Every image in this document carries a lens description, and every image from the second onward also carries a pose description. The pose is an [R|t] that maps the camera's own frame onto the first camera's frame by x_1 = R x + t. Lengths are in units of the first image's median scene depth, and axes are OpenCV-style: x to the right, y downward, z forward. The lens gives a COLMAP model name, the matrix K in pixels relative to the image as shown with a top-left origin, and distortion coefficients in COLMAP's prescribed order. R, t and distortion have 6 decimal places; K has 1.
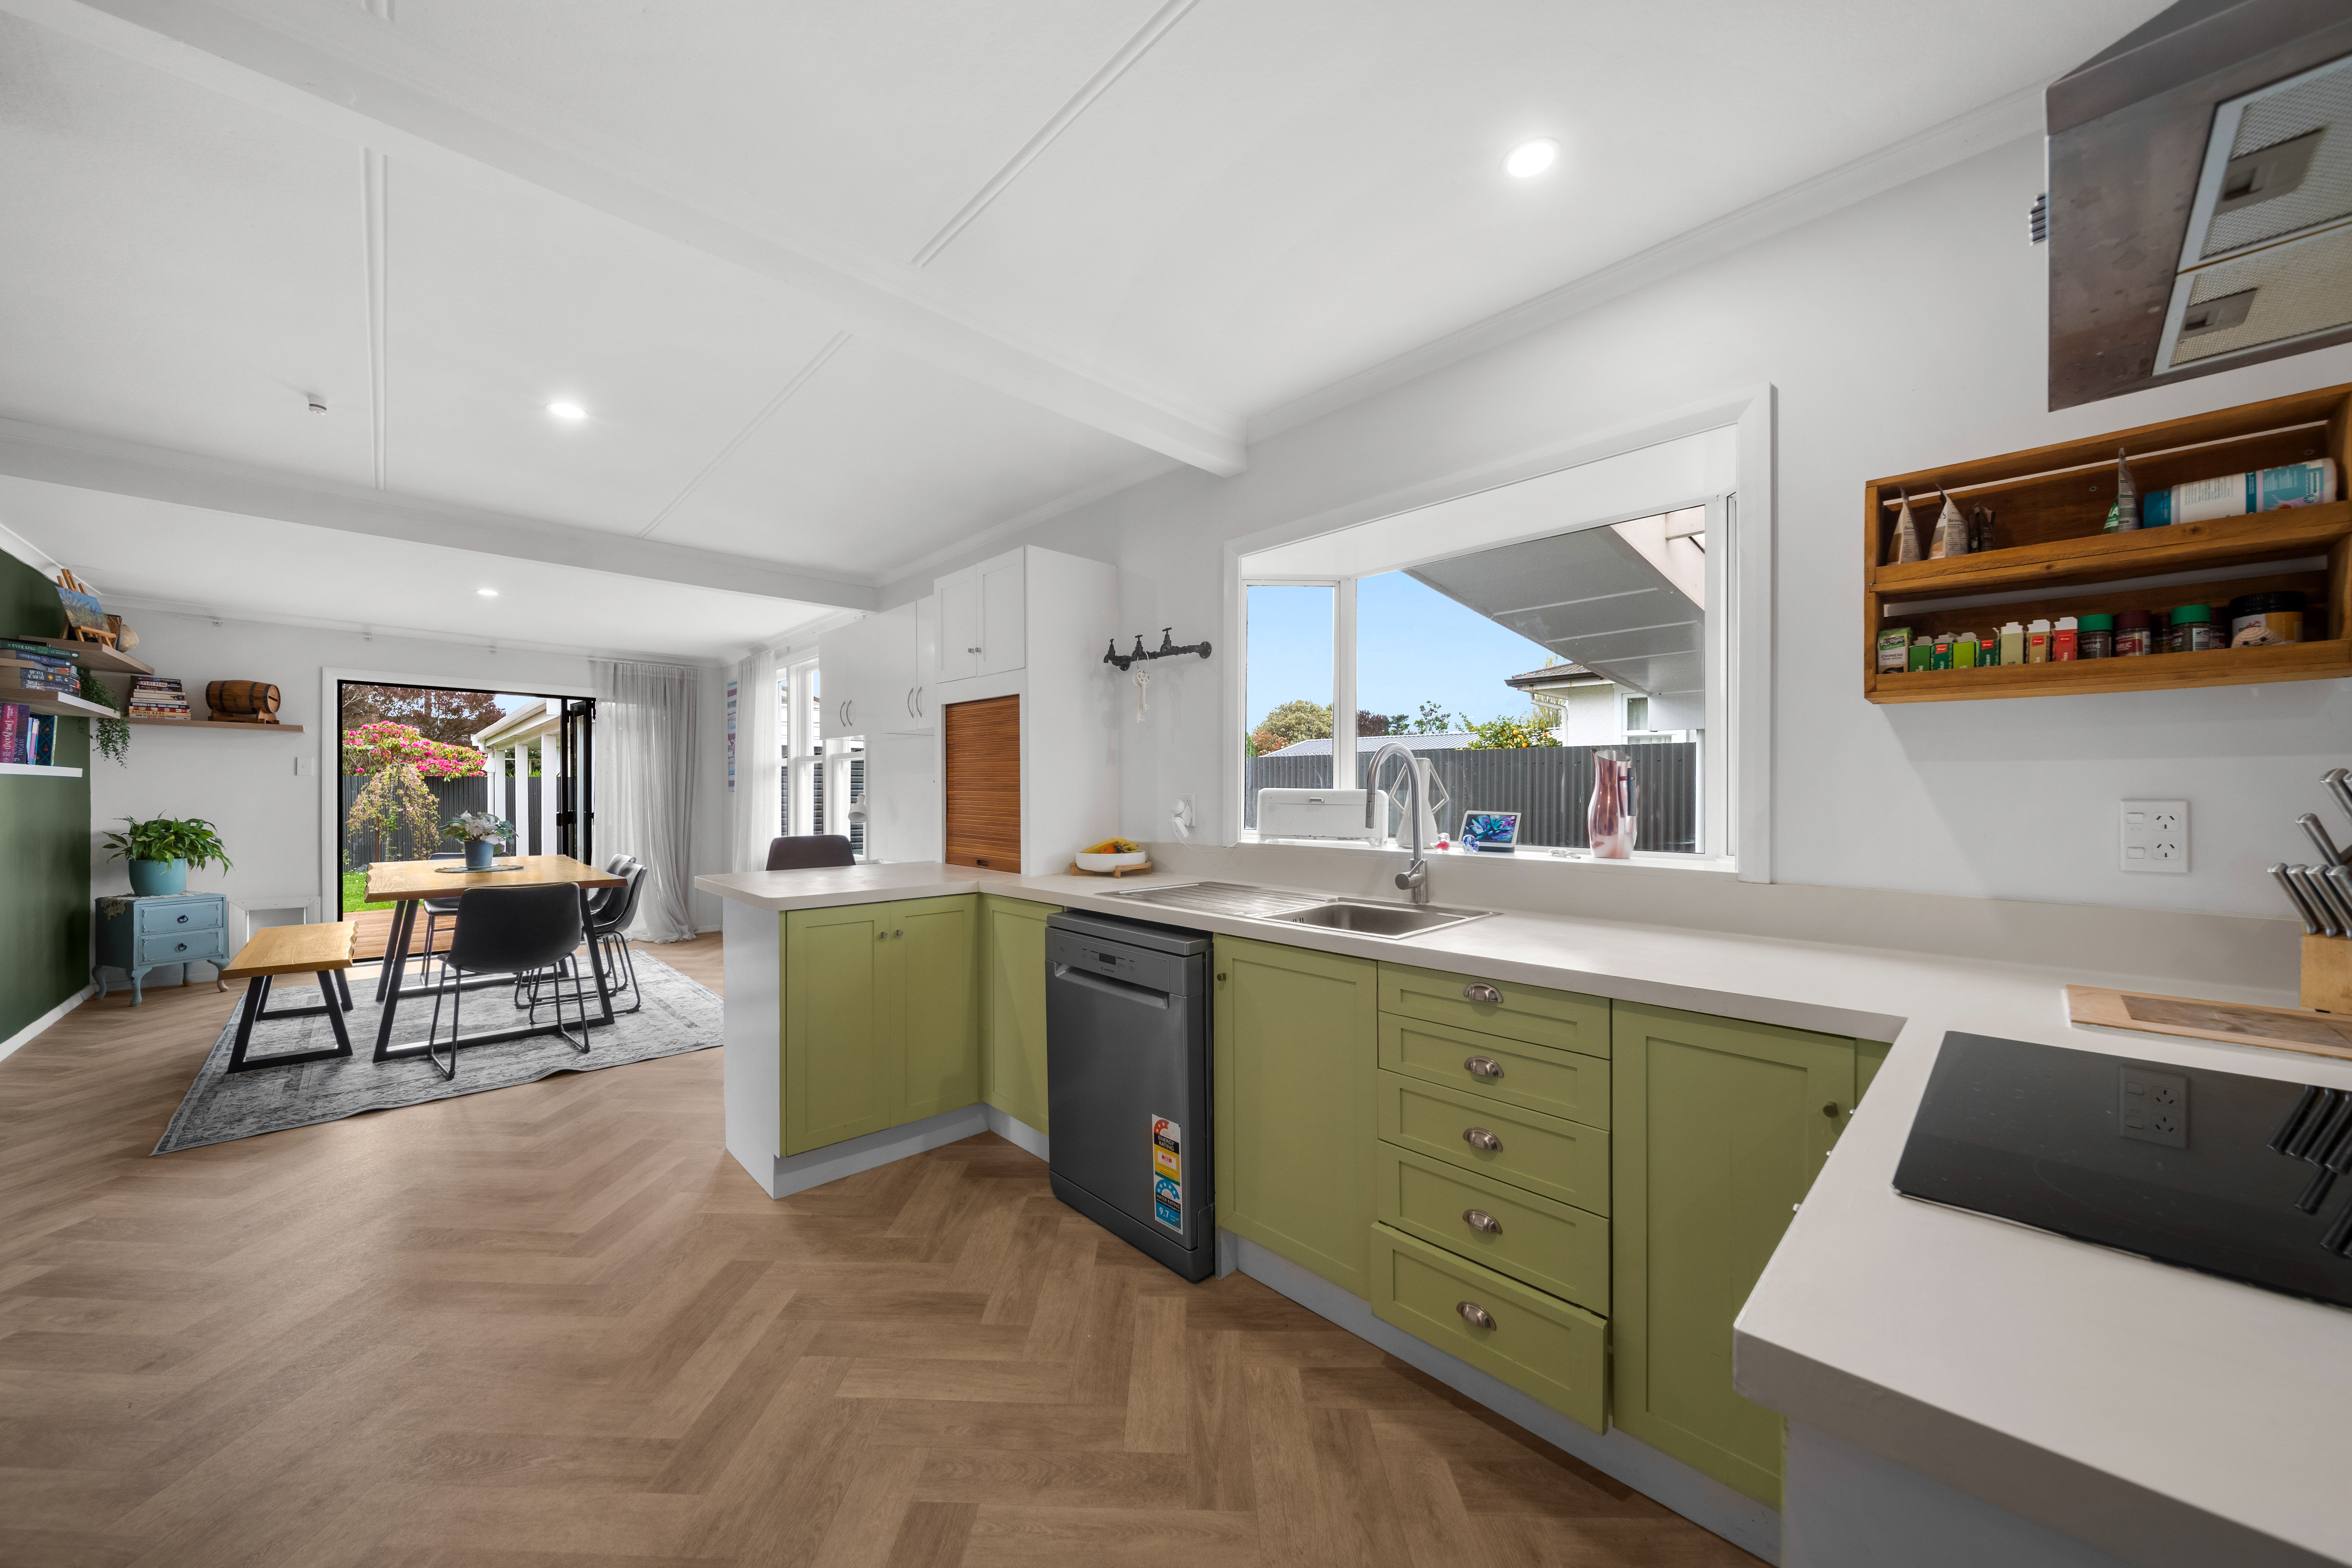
lens RADIAL K [[831.6, 0, 1179.9], [0, 831.6, 795.6], [0, 0, 1]] dist [-0.008674, -0.000220]
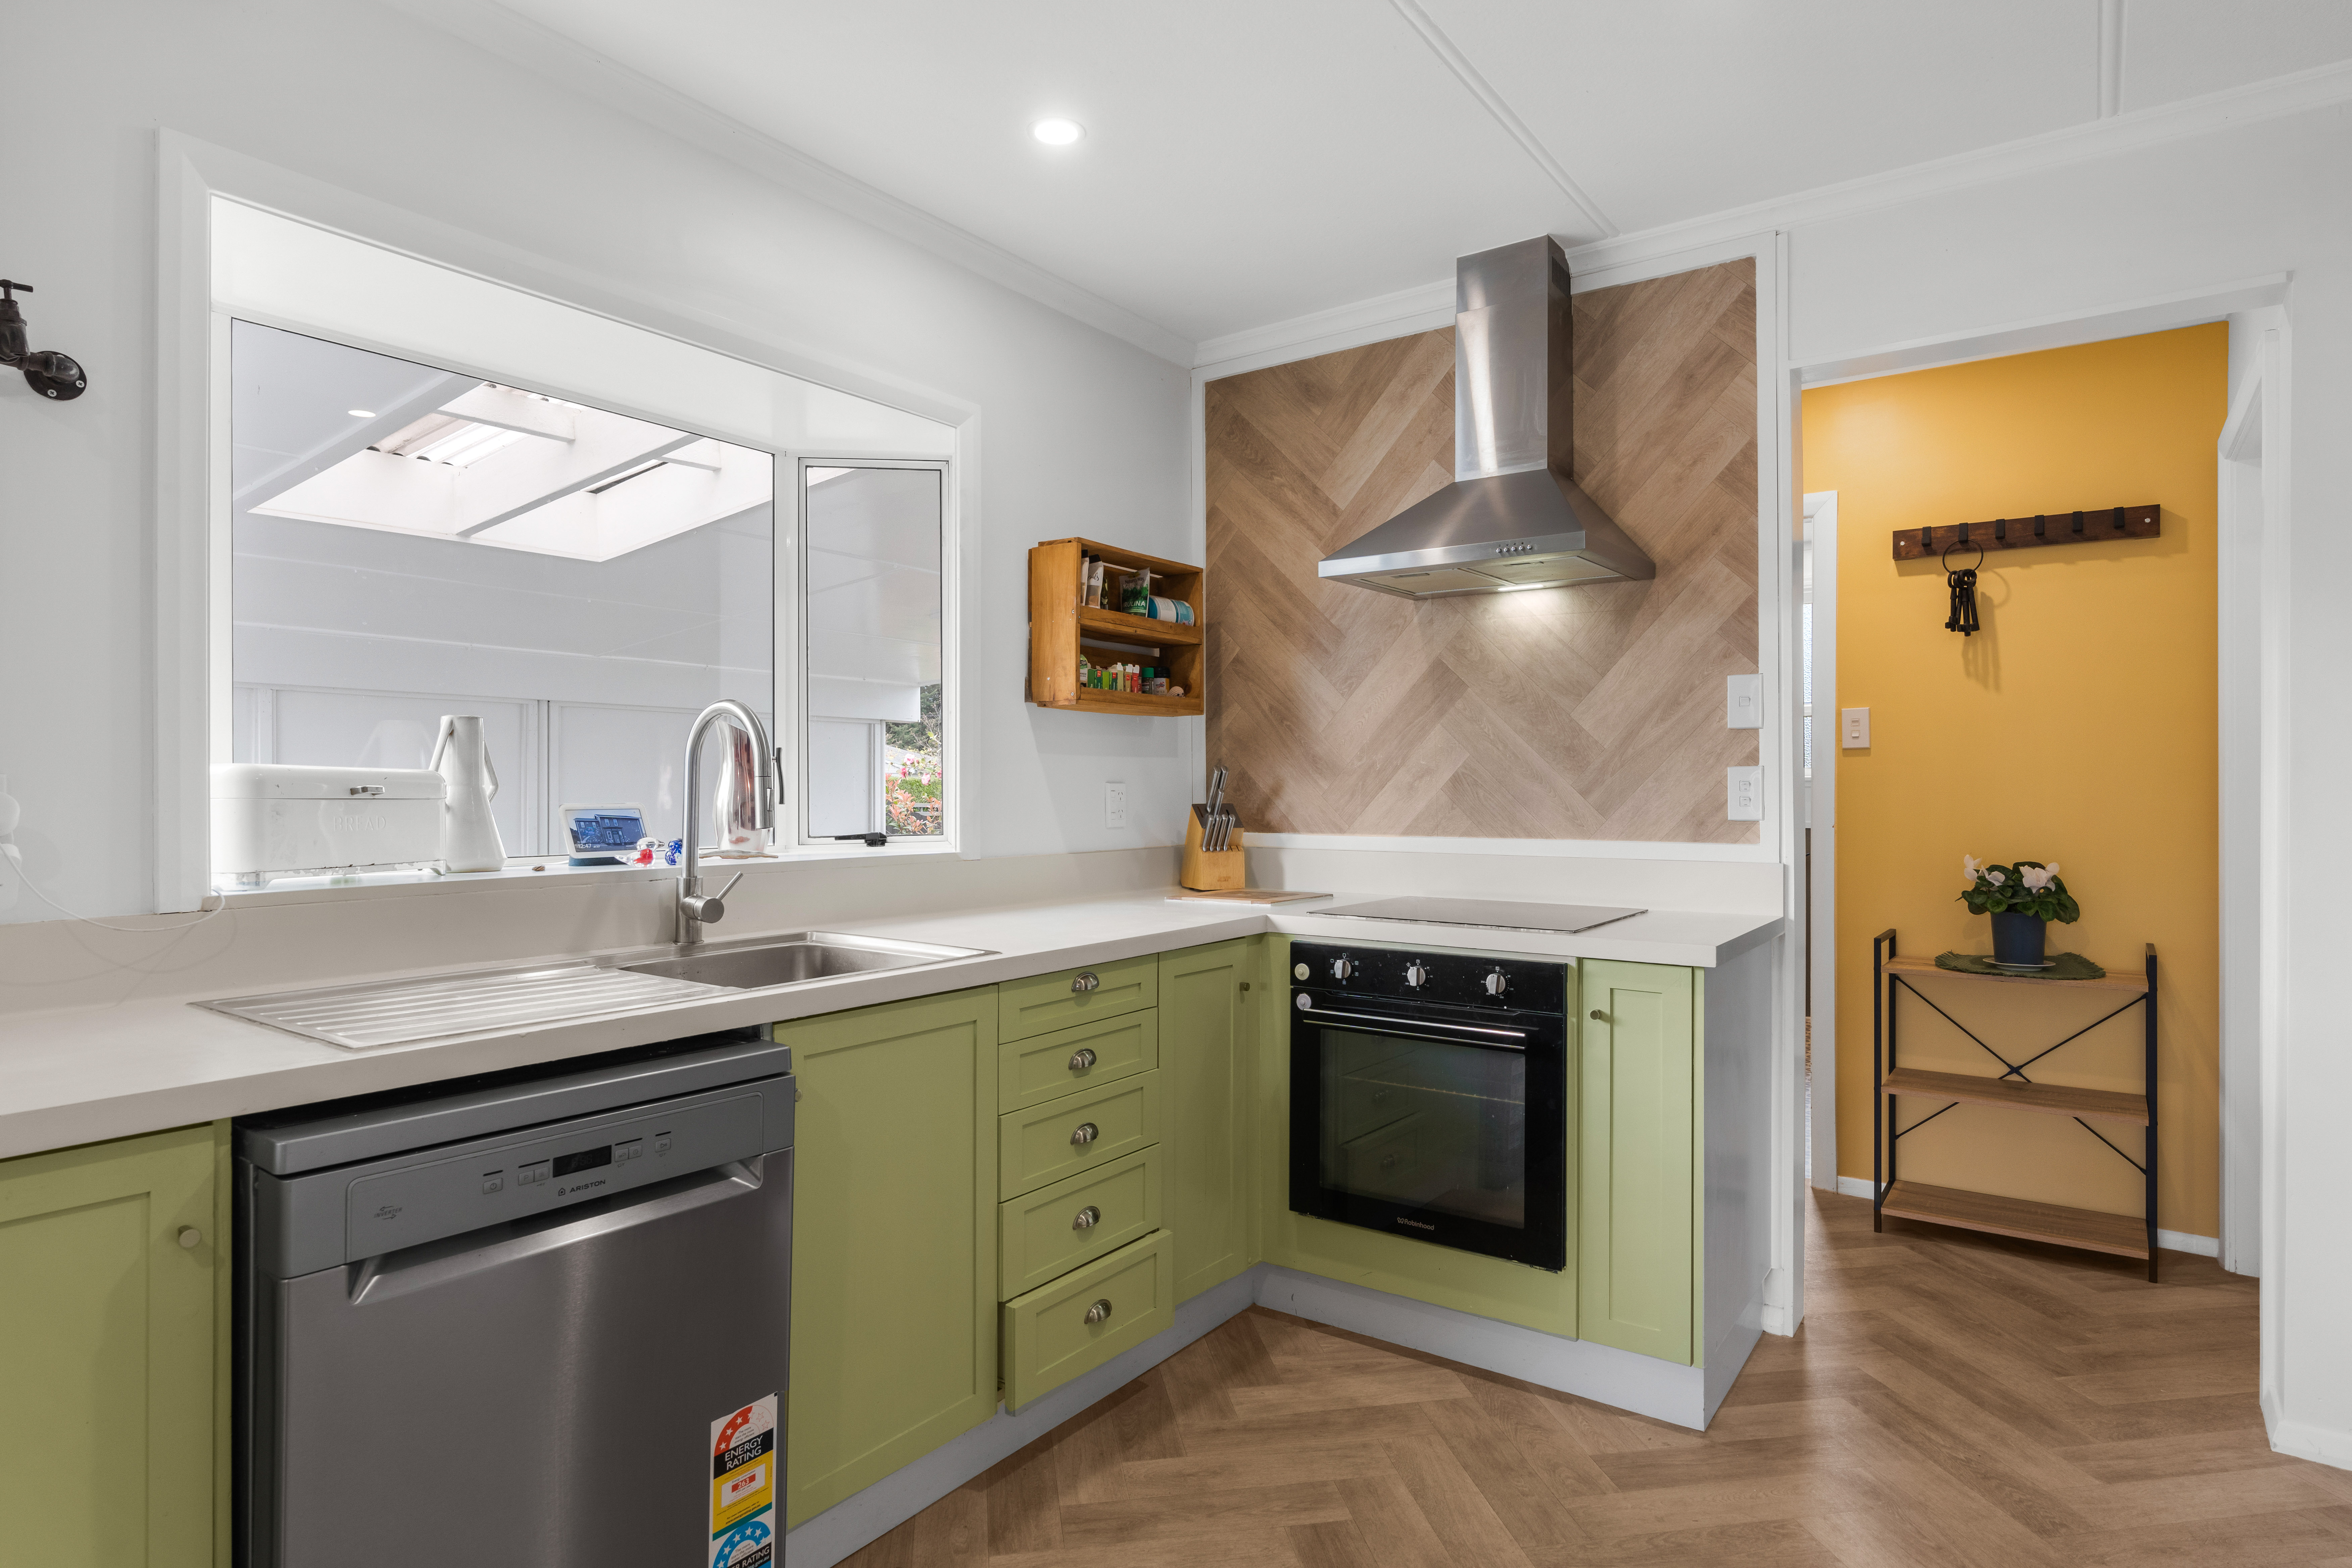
lens RADIAL K [[1277.7, 0, 1177.4], [0, 1277.7, 779.1], [0, 0, 1]] dist [-0.000785, 0.000214]
pose [[-0.187923, -0.000015, 0.982184, -1.204170], [-0.001077, 0.999999, -0.000190, -0.000239], [-0.982183, -0.001094, -0.187923, 1.258974]]
